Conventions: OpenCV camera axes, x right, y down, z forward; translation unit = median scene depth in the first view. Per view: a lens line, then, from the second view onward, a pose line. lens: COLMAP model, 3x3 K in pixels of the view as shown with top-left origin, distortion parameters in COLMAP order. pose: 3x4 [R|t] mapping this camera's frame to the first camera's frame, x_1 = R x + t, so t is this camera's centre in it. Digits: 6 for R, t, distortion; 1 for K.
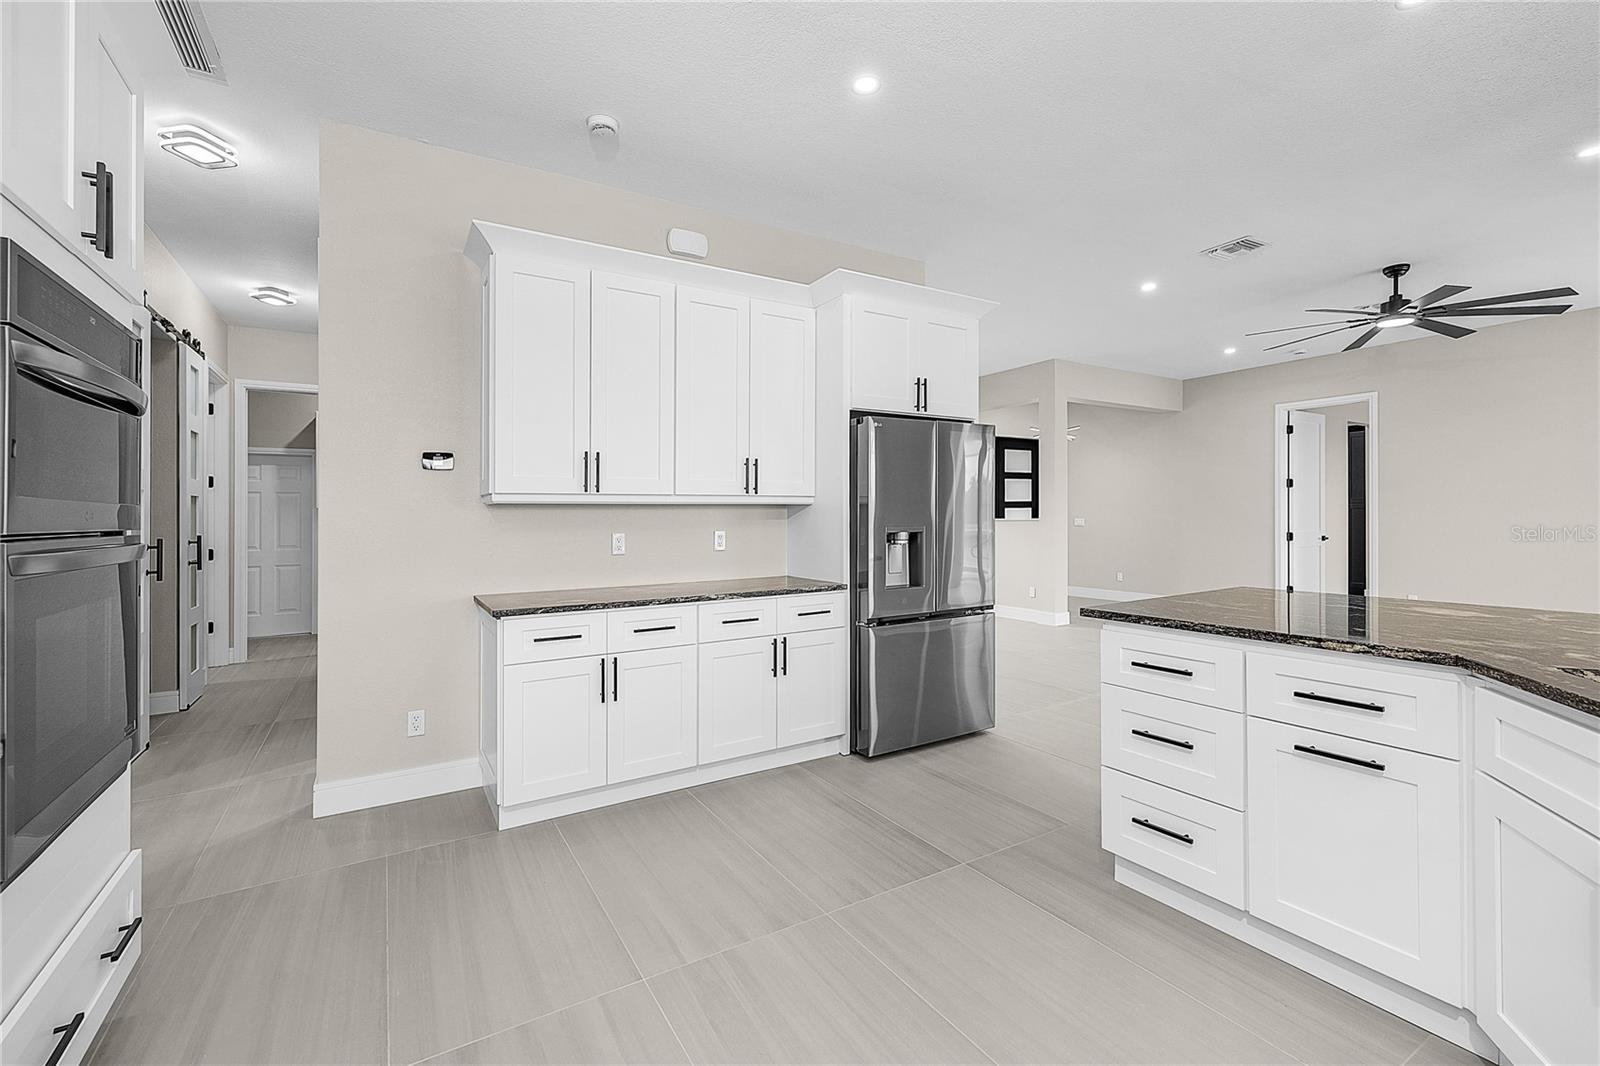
lens RADIAL K [[694.1, 0, 799.8], [0, 694.1, 507.9], [0, 0, 1]] dist [0.006776, 0.000599]
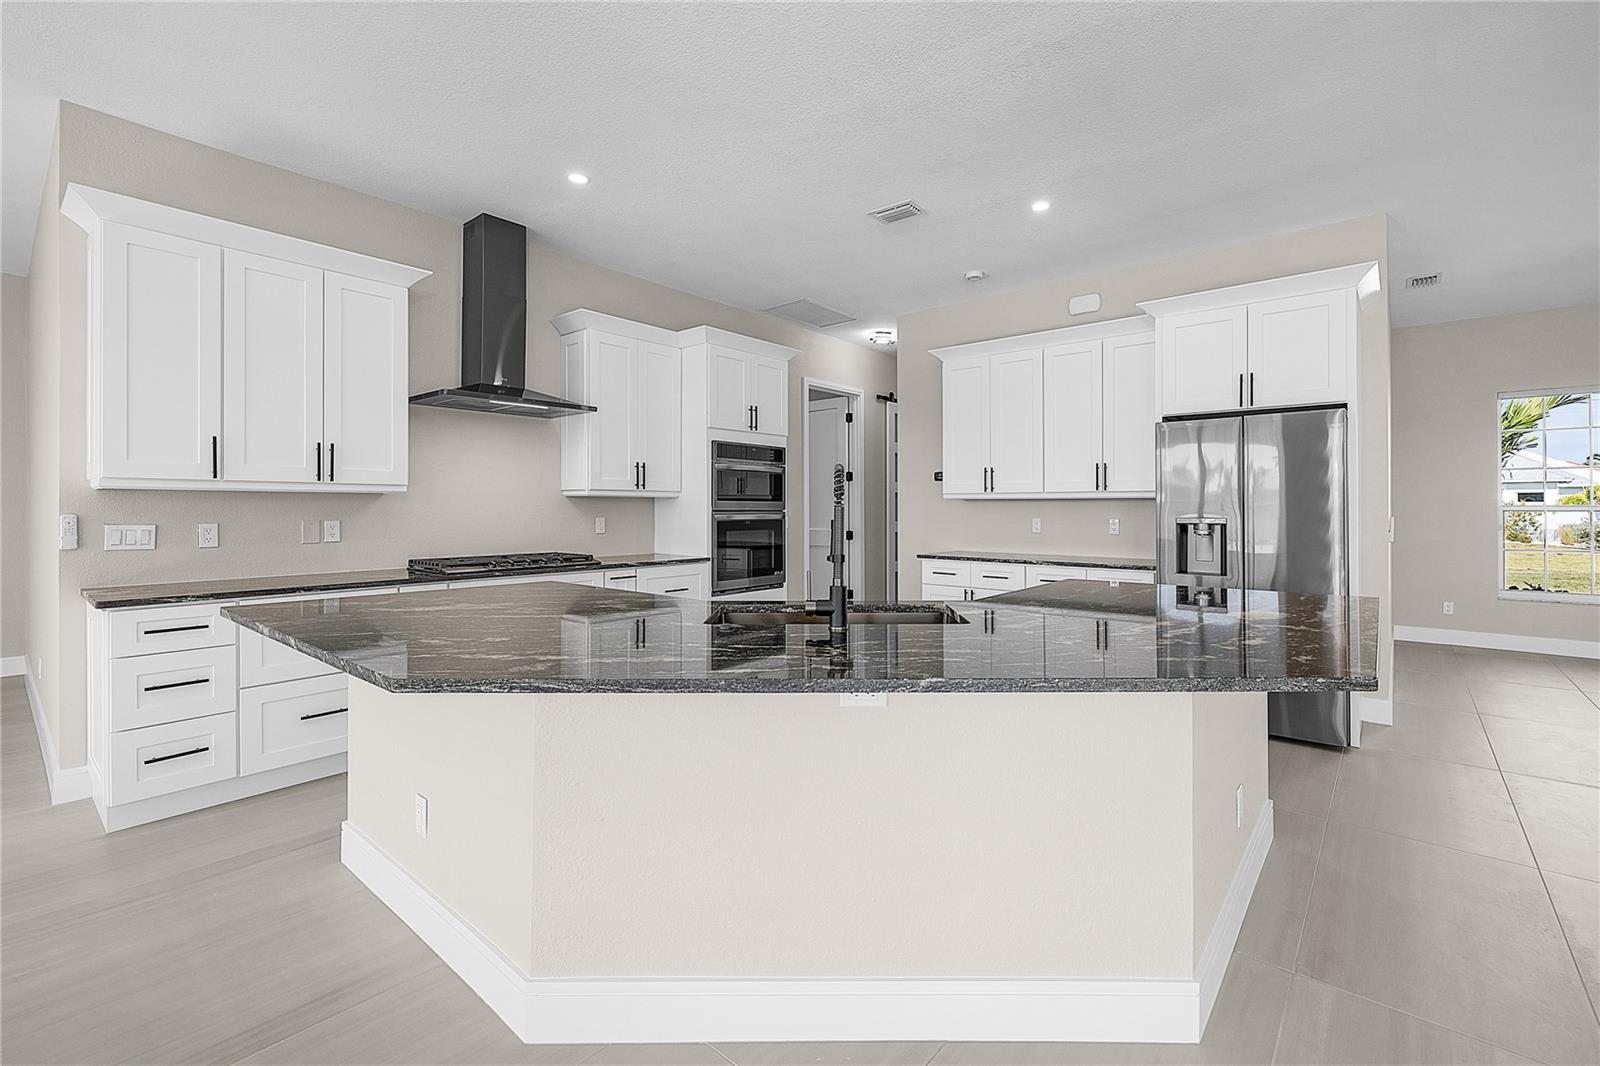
lens RADIAL K [[694.1, 0, 817.2], [0, 694.1, 506.6], [0, 0, 1]] dist [0.006776, 0.000599]
pose [[0.323089, 0.004936, -0.946356, 0.963373], [0.007156, 0.999945, 0.007659, -0.003607], [0.946342, -0.009246, 0.323036, 0.073740]]
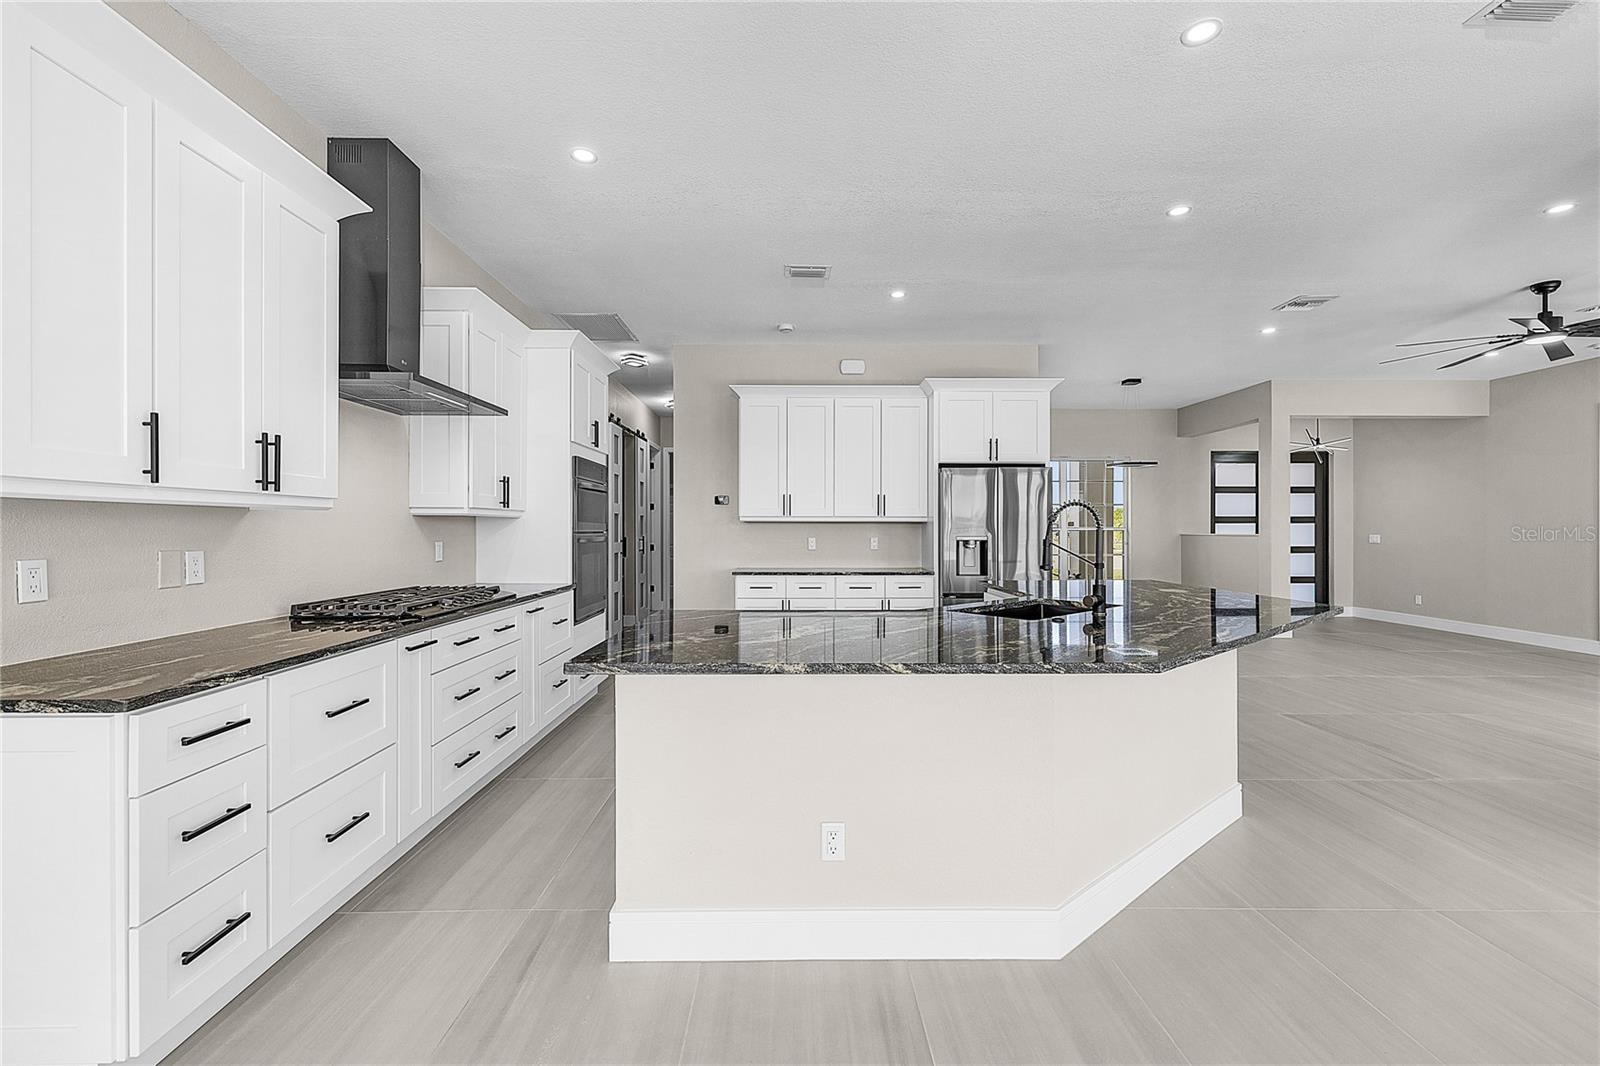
lens RADIAL K [[694.1, 0, 793.3], [0, 694.1, 528.4], [0, 0, 1]] dist [0.006776, 0.000599]
pose [[0.858644, 0.008407, -0.512504, 0.591953], [-0.001847, 0.999910, 0.013309, -0.011002], [0.512570, -0.010481, 0.858582, -0.535358]]
